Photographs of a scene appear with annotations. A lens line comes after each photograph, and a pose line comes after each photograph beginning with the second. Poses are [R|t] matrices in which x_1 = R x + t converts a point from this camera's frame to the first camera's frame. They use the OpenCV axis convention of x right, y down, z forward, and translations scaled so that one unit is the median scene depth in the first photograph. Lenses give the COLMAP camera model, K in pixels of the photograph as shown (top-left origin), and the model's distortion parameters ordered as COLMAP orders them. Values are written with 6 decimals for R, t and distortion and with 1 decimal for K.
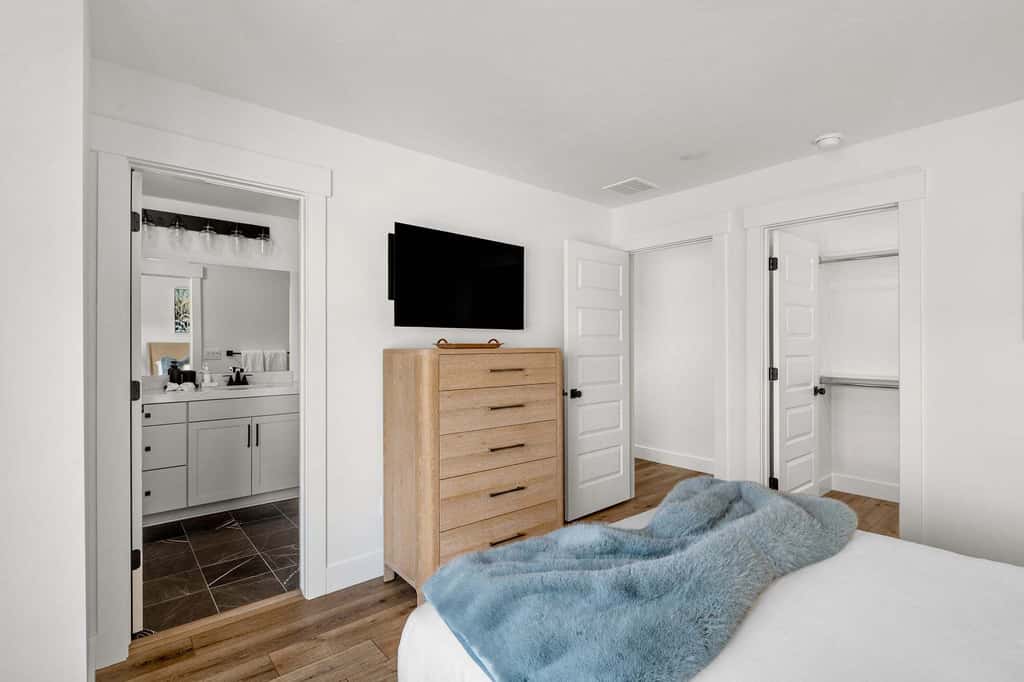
lens RADIAL K [[463.4, 0, 507.7], [0, 463.4, 343.9], [0, 0, 1]] dist [-0.002974, 0.000114]
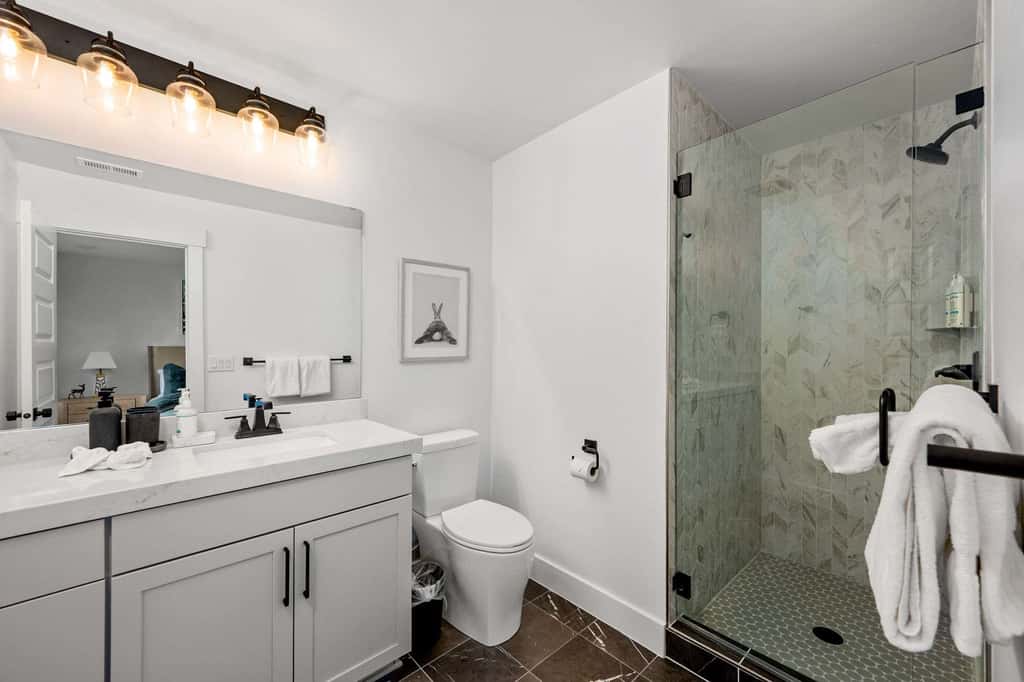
lens RADIAL K [[419.8, 0, 508.4], [0, 419.8, 343.6], [0, 0, 1]] dist [0.007636, 0.000000]
pose [[0.999975, -0.006139, 0.003490, -0.335075], [0.006157, 0.999967, -0.005226, 0.000130], [-0.003458, 0.005248, 0.999980, 0.578510]]
